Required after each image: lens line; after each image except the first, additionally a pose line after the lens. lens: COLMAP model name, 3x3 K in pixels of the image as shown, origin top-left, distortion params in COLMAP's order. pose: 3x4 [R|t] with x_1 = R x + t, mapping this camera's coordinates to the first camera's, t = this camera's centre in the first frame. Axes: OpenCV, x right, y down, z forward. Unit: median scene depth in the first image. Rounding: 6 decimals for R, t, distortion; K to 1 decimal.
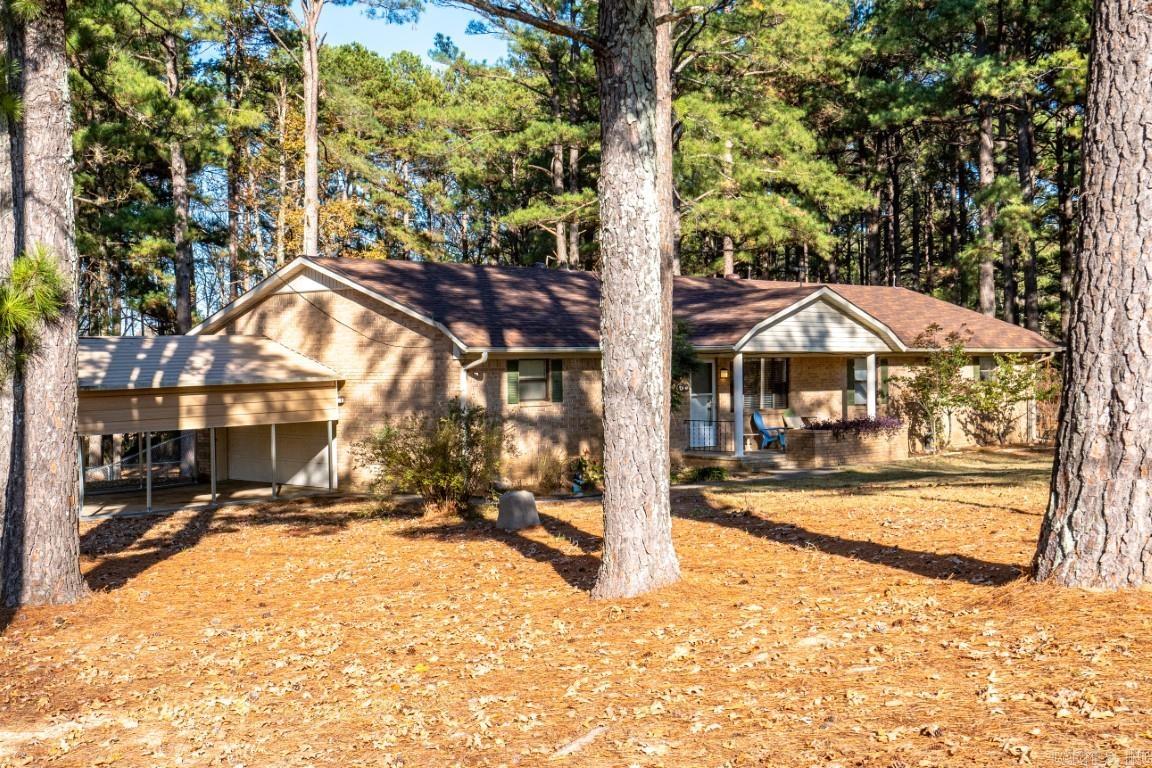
lens RADIAL K [[1636.3, 0, 580.7], [0, 1636.3, 380.1], [0, 0, 1]] dist [0.079547, 0.000000]
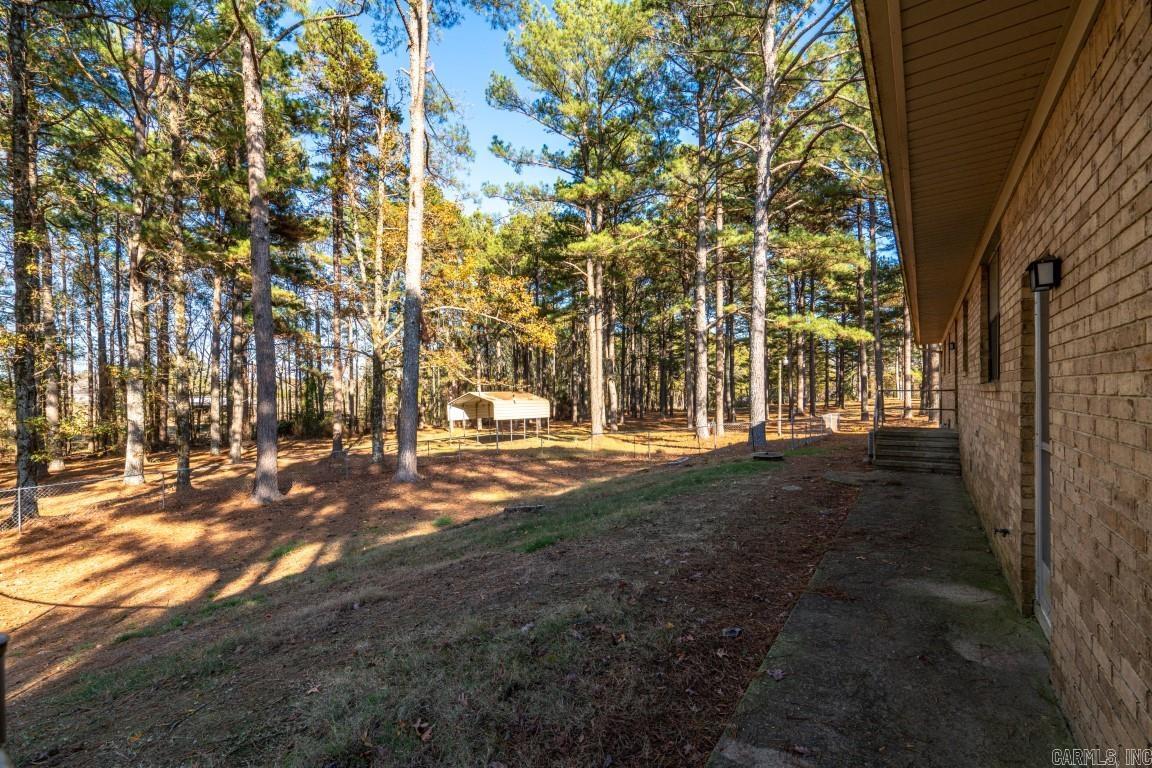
lens RADIAL K [[526.7, 0, 575.3], [0, 526.7, 389.1], [0, 0, 1]] dist [-0.007088, 0.001862]
pose [[0.980444, 0.000801, 0.196797, -0.177804], [0.001912, 0.999906, -0.013594, 0.018616], [-0.196790, 0.013705, 0.980350, 0.912160]]
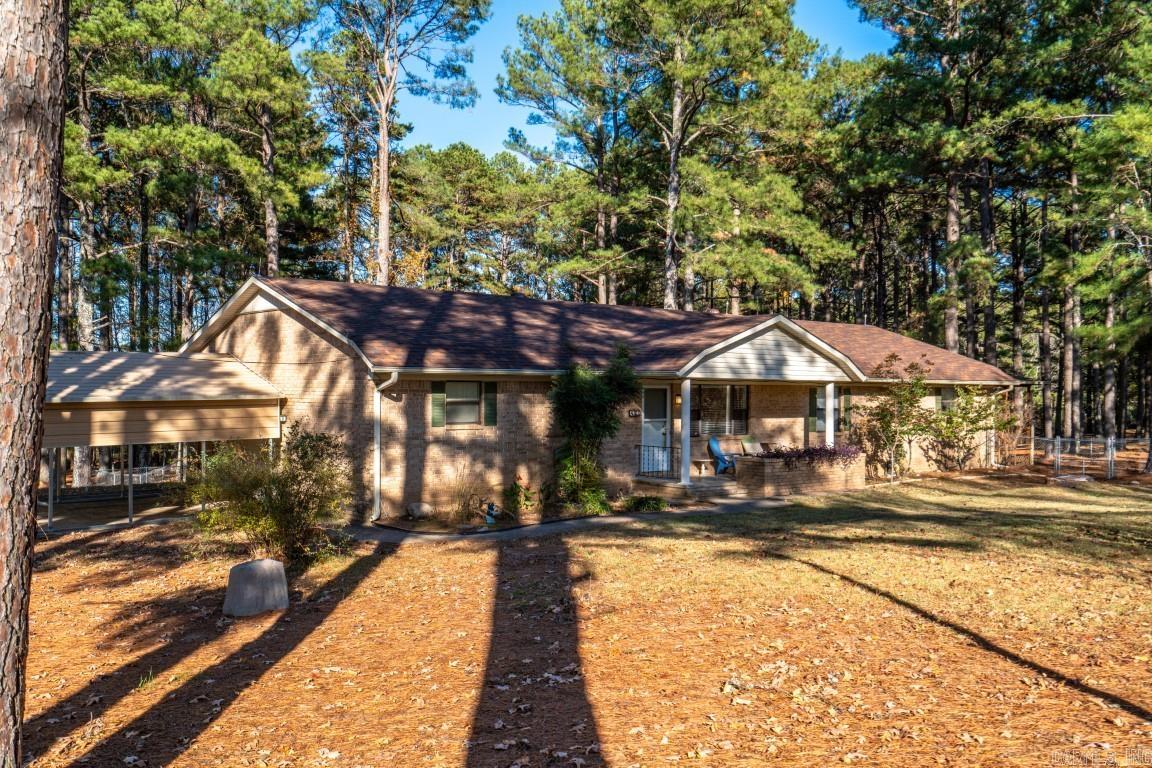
lens RADIAL K [[1077.8, 0, 567.8], [0, 1077.8, 382.1], [0, 0, 1]] dist [0.049503, 0.000000]
pose [[0.994749, 0.018855, -0.100590, 0.073992], [-0.020428, 0.999684, -0.014628, -0.002996], [0.100282, 0.016606, 0.994820, 0.282418]]
